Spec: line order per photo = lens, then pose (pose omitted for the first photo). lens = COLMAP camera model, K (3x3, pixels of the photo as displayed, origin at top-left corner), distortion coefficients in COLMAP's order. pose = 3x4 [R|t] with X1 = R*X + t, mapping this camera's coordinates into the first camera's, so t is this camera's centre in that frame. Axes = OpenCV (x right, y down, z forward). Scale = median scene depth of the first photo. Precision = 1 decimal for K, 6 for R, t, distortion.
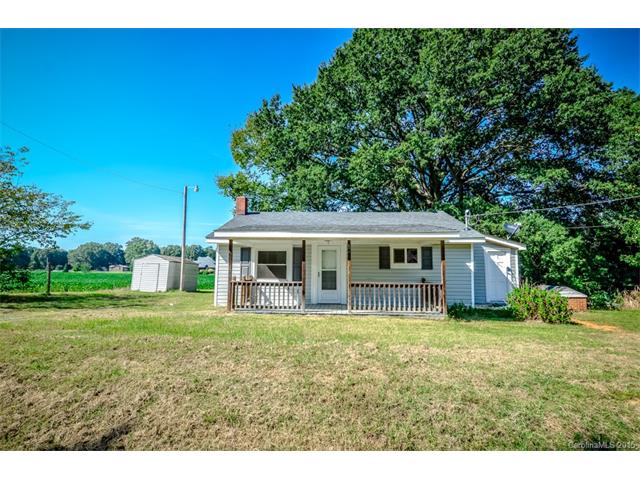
lens RADIAL K [[330.9, 0, 321.8], [0, 330.9, 239.2], [0, 0, 1]] dist [0.047924, -0.052744]
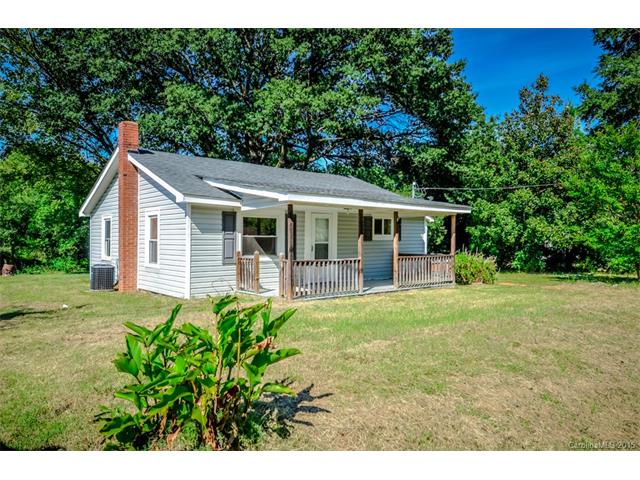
lens RADIAL K [[446.7, 0, 320.0], [0, 446.7, 240.0], [0, 0, 1]] dist [0.024787, -0.006047]
pose [[0.725052, -0.007453, 0.688654, -0.731016], [-0.064709, 0.994780, 0.078896, -0.001251], [-0.685647, -0.101766, 0.720785, 0.199921]]
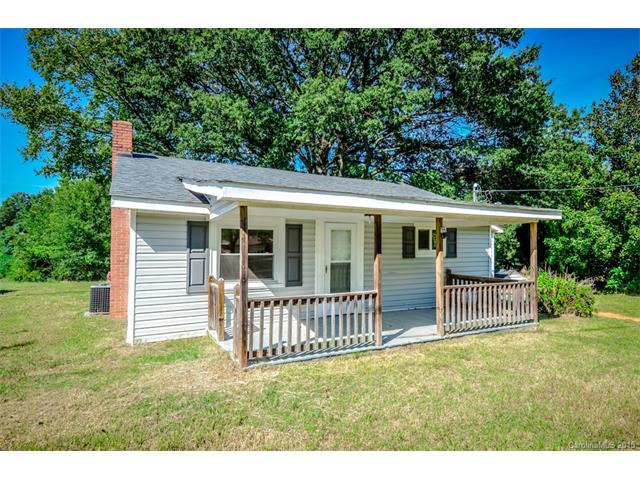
lens RADIAL K [[358.3, 0, 320.0], [0, 358.3, 240.0], [0, 0, 1]] dist [0.038724, -0.045039]
pose [[0.858844, 0.005319, 0.512209, -0.349752], [-0.046610, 0.996609, 0.067804, 0.008155], [-0.510112, -0.082107, 0.856180, 0.438337]]
